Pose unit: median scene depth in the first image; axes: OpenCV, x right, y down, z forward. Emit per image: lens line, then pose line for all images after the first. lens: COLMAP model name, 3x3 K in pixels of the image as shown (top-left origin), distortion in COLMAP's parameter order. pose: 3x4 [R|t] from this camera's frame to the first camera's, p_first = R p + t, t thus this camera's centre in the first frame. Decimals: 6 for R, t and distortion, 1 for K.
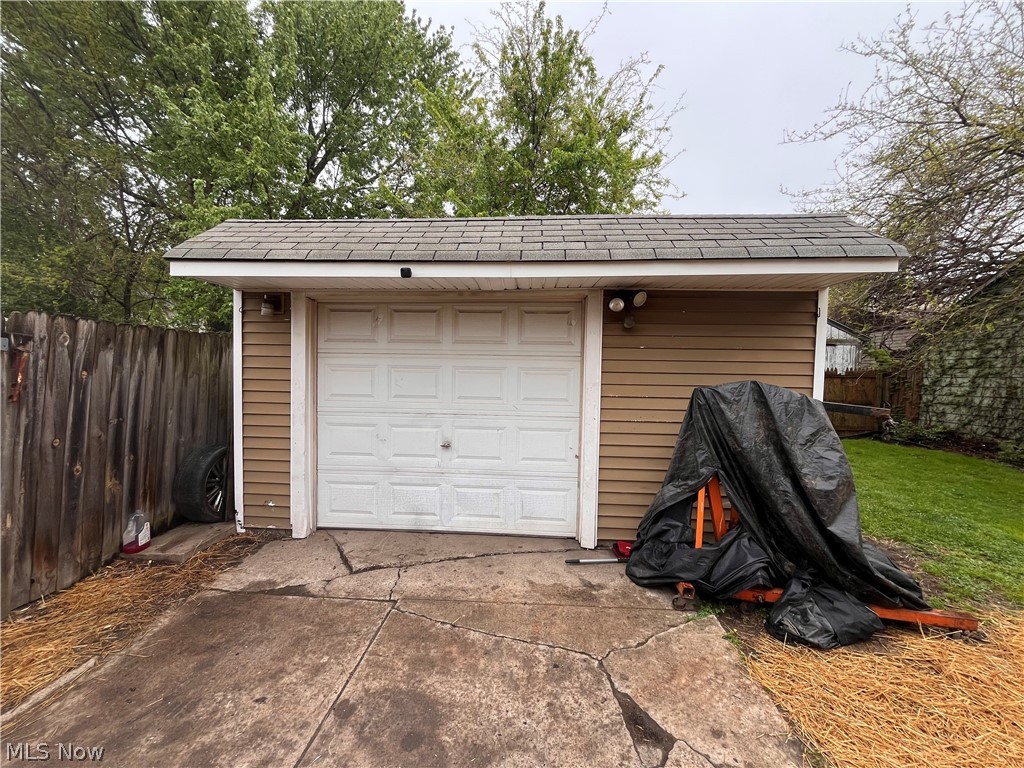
lens RADIAL K [[410.4, 0, 511.7], [0, 410.4, 384.8], [0, 0, 1]] dist [-0.003489, -0.000236]
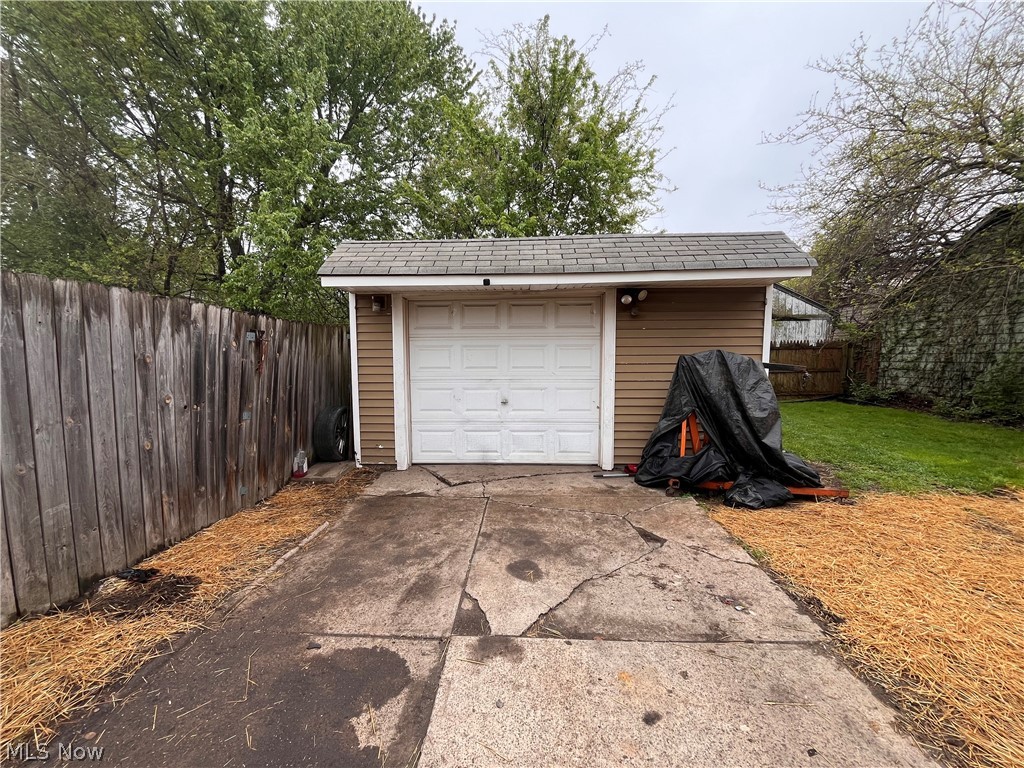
lens RADIAL K [[410.4, 0, 512.1], [0, 410.4, 384.1], [0, 0, 1]] dist [-0.003489, -0.000236]
pose [[0.999628, -0.023645, 0.013590, -0.160070], [0.022963, 0.998567, 0.048330, 0.021245], [-0.014713, -0.048000, 0.998739, -0.415688]]
